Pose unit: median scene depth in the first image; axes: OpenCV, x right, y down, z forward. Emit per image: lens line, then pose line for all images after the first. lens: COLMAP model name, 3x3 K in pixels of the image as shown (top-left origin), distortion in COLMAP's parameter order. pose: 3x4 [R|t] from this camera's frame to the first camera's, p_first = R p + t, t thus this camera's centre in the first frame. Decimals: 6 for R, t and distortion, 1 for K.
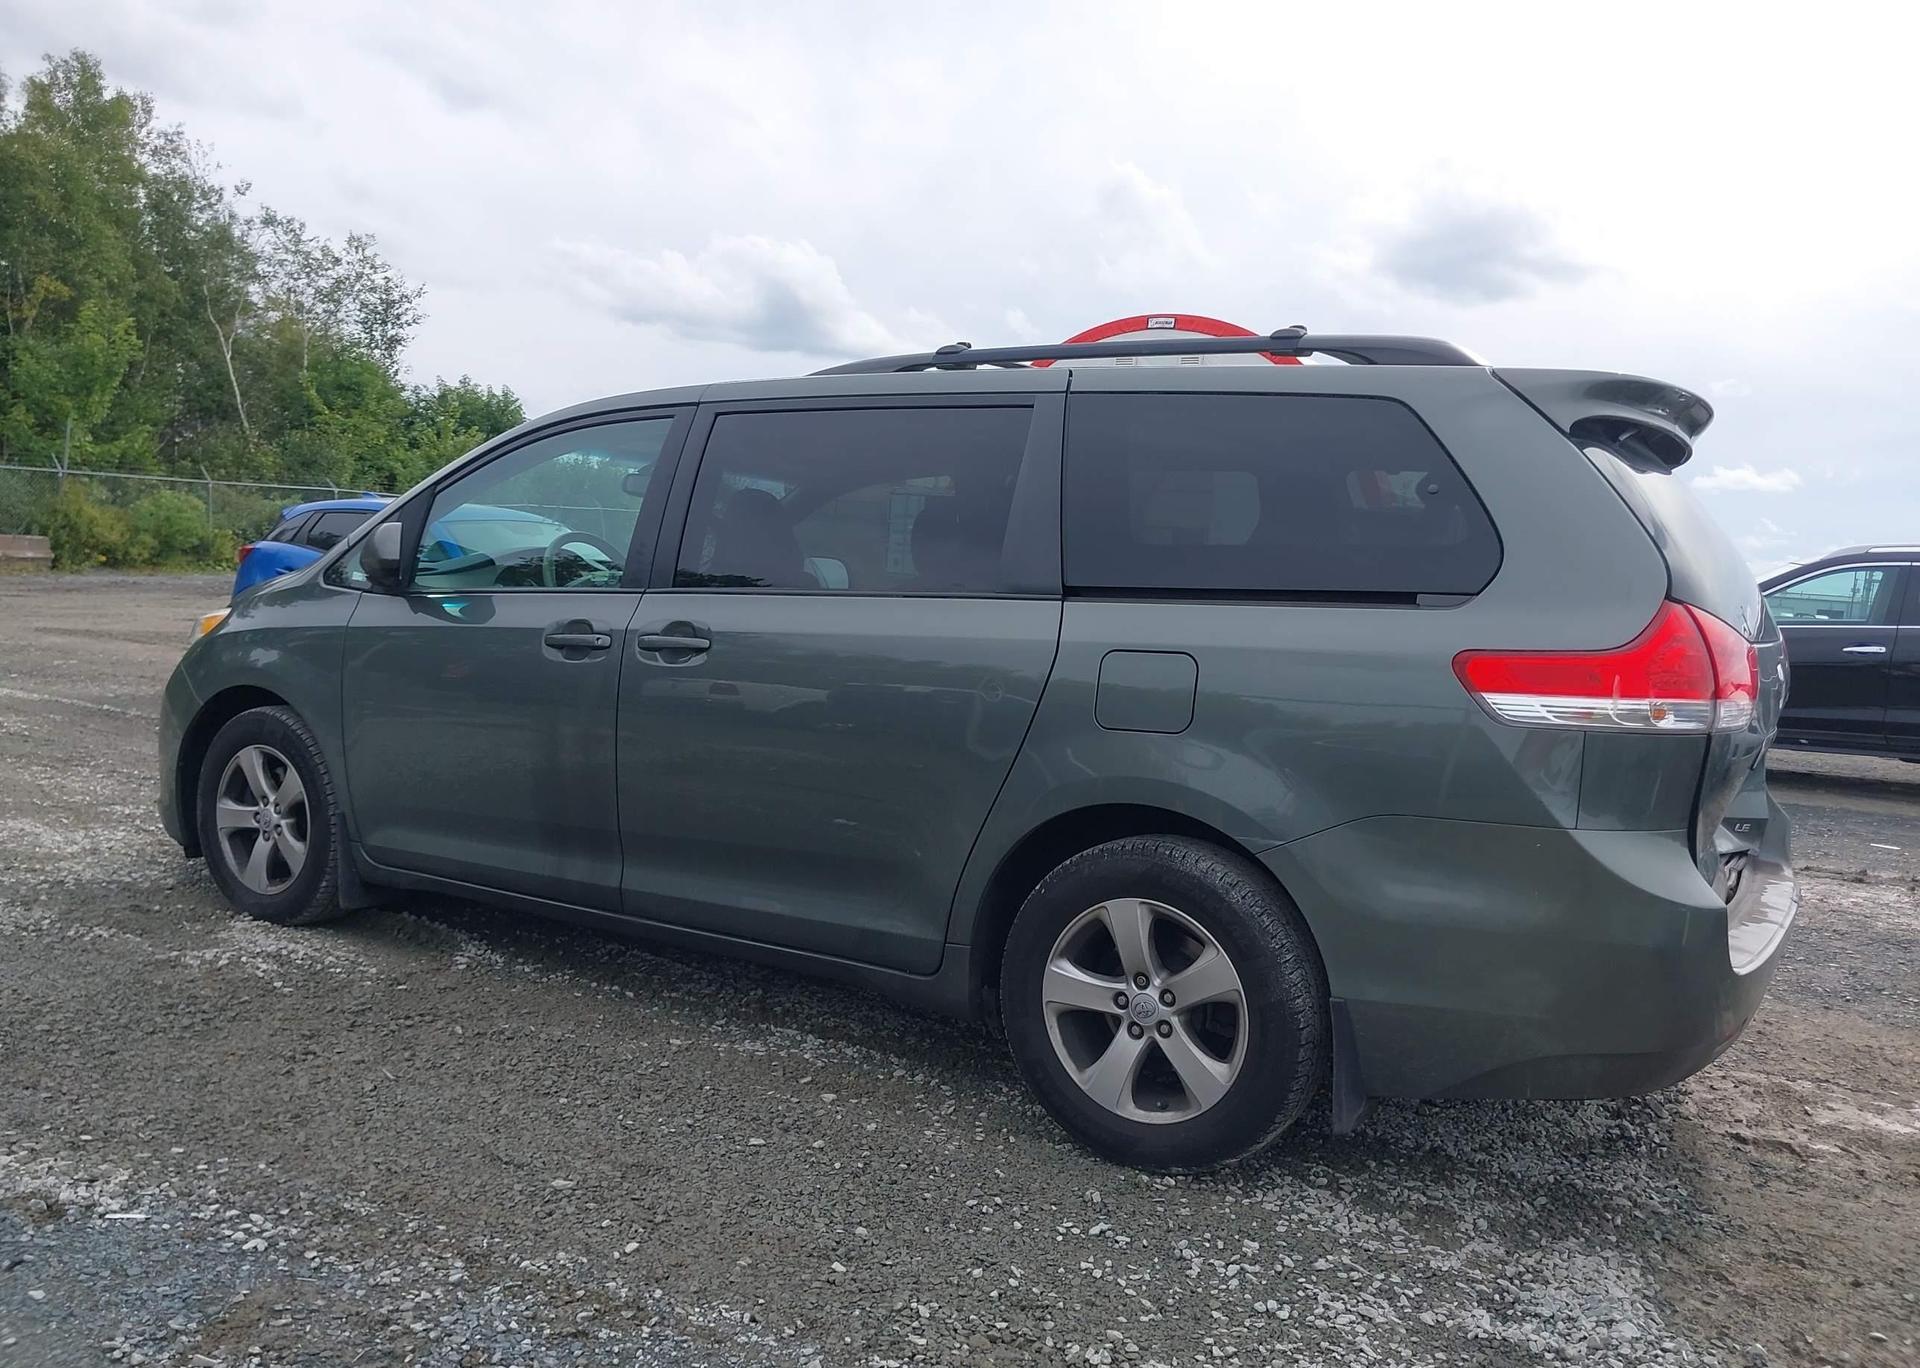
lens RADIAL K [[1583.3, 0, 960.0], [0, 1583.3, 684.0], [0, 0, 1]] dist [0.057371, -0.081296]
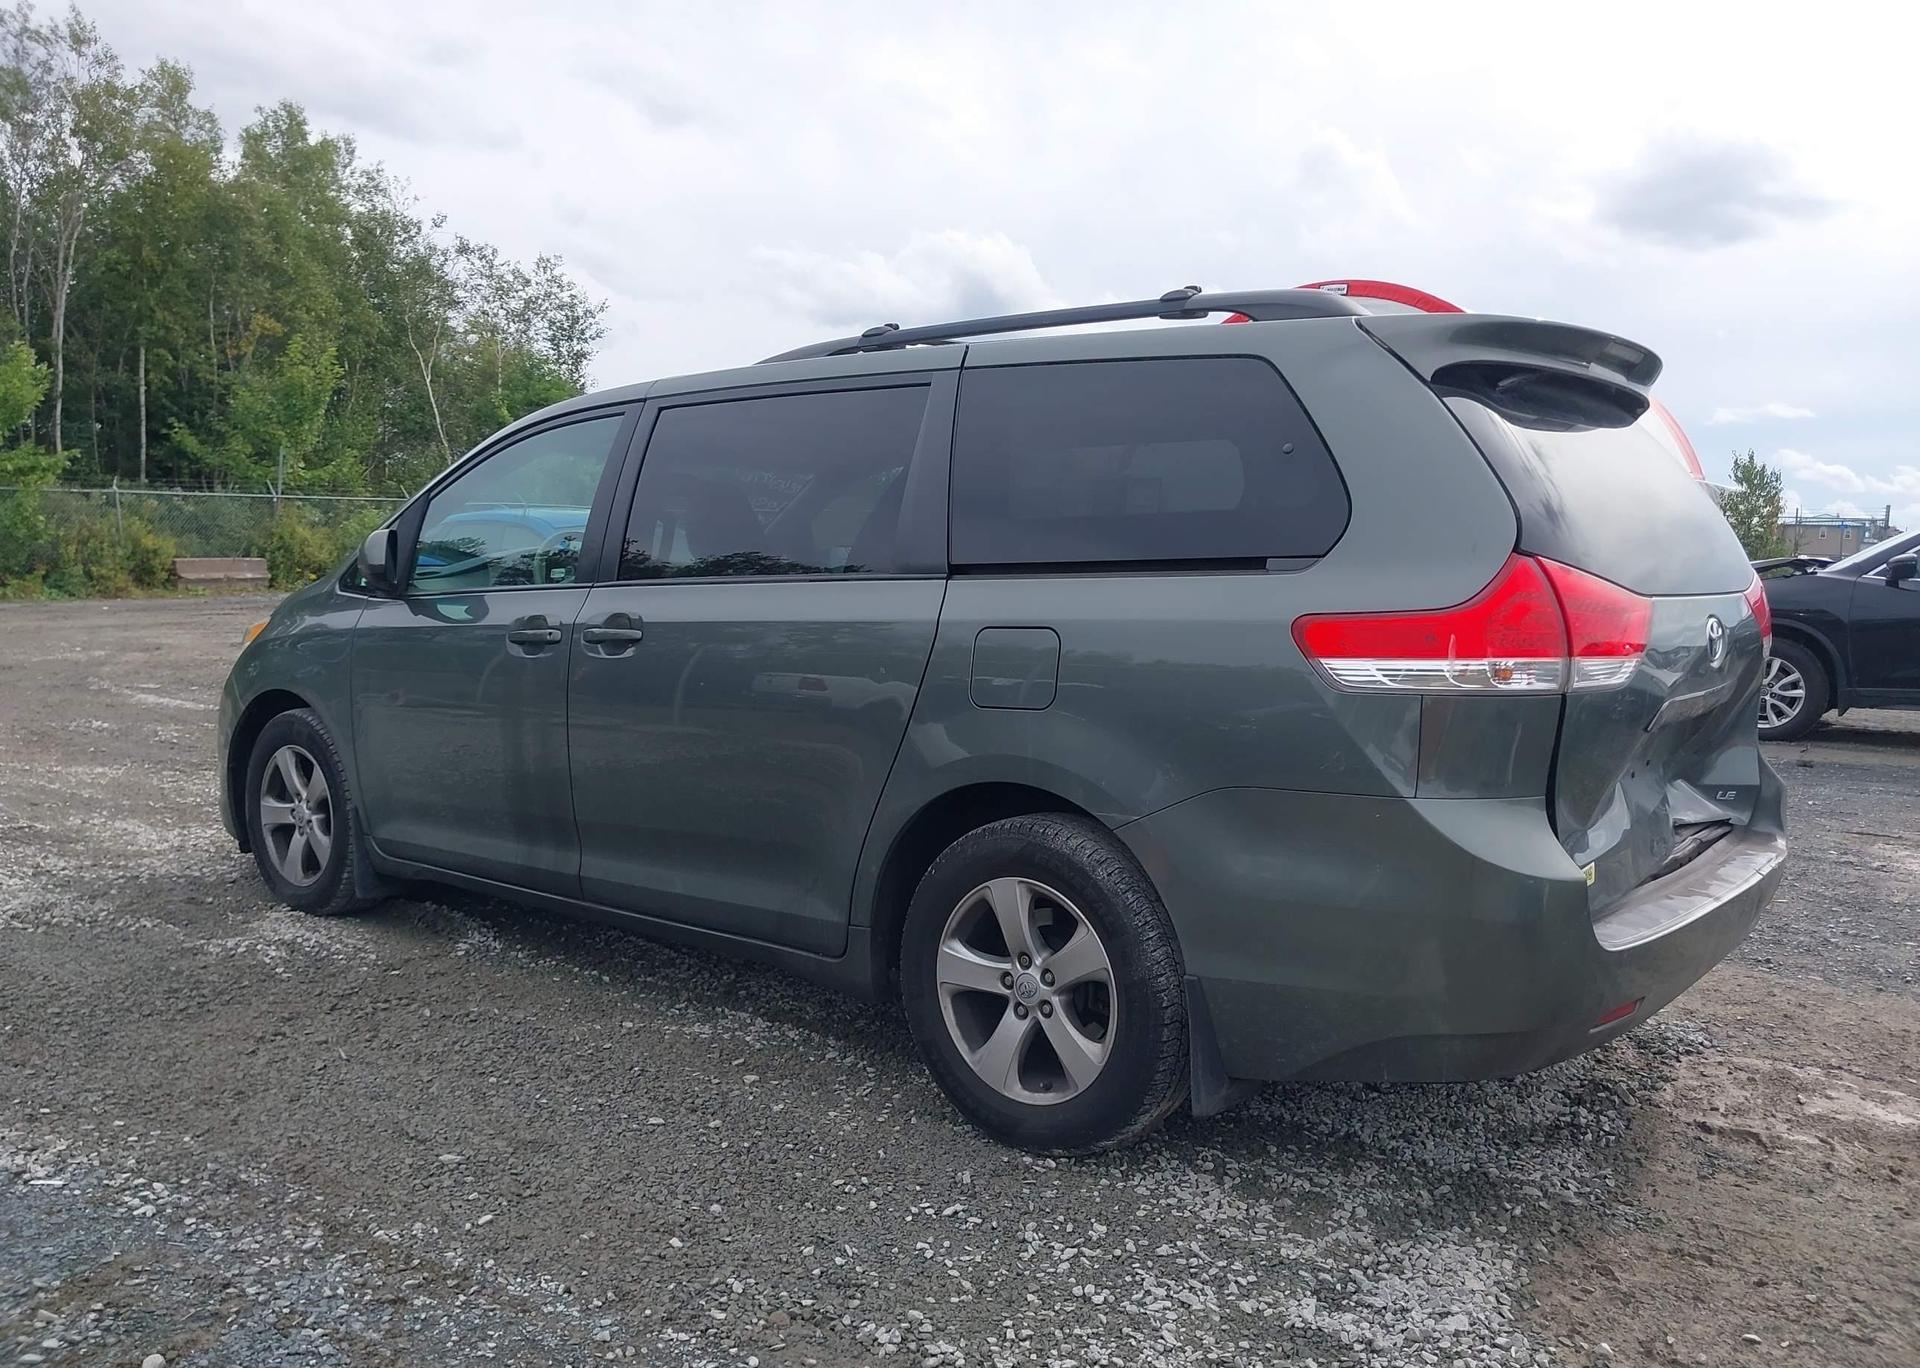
lens RADIAL K [[1589.2, 0, 967.0], [0, 1589.2, 682.0], [0, 0, 1]] dist [0.065115, -0.096153]
pose [[0.989814, -0.029155, -0.139349, 0.214583], [0.029824, 0.999551, 0.002715, 0.009521], [0.139208, -0.006843, 0.990240, 0.014492]]
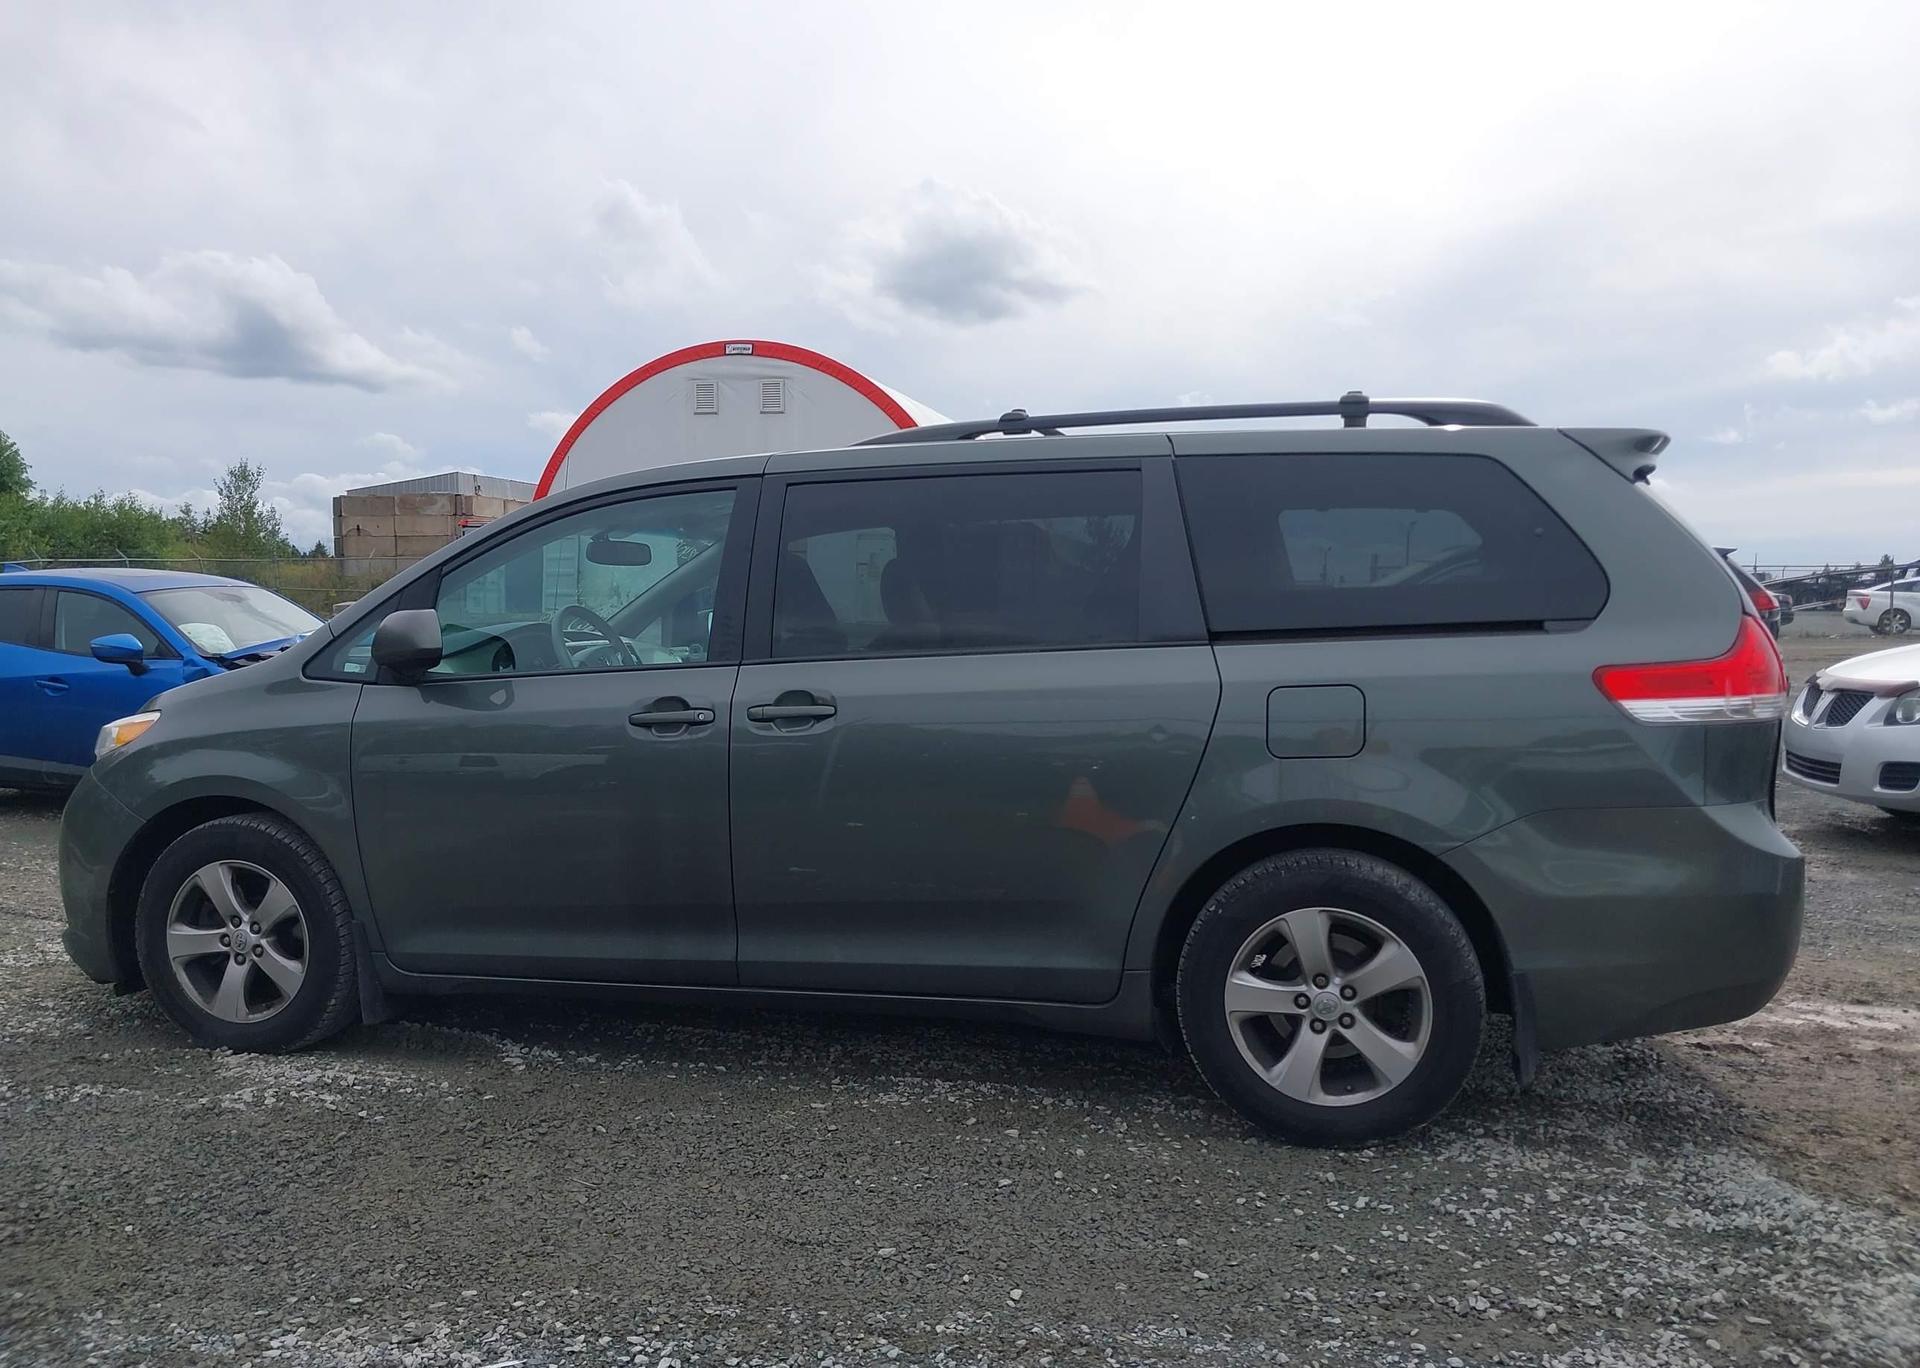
lens RADIAL K [[1589.2, 0, 967.0], [0, 1589.2, 682.0], [0, 0, 1]] dist [0.065115, -0.096153]
pose [[0.949170, -0.075885, 0.305480, -0.433713], [0.079611, 0.996826, 0.000260, -0.041062], [-0.304530, 0.024072, 0.952198, 0.001808]]
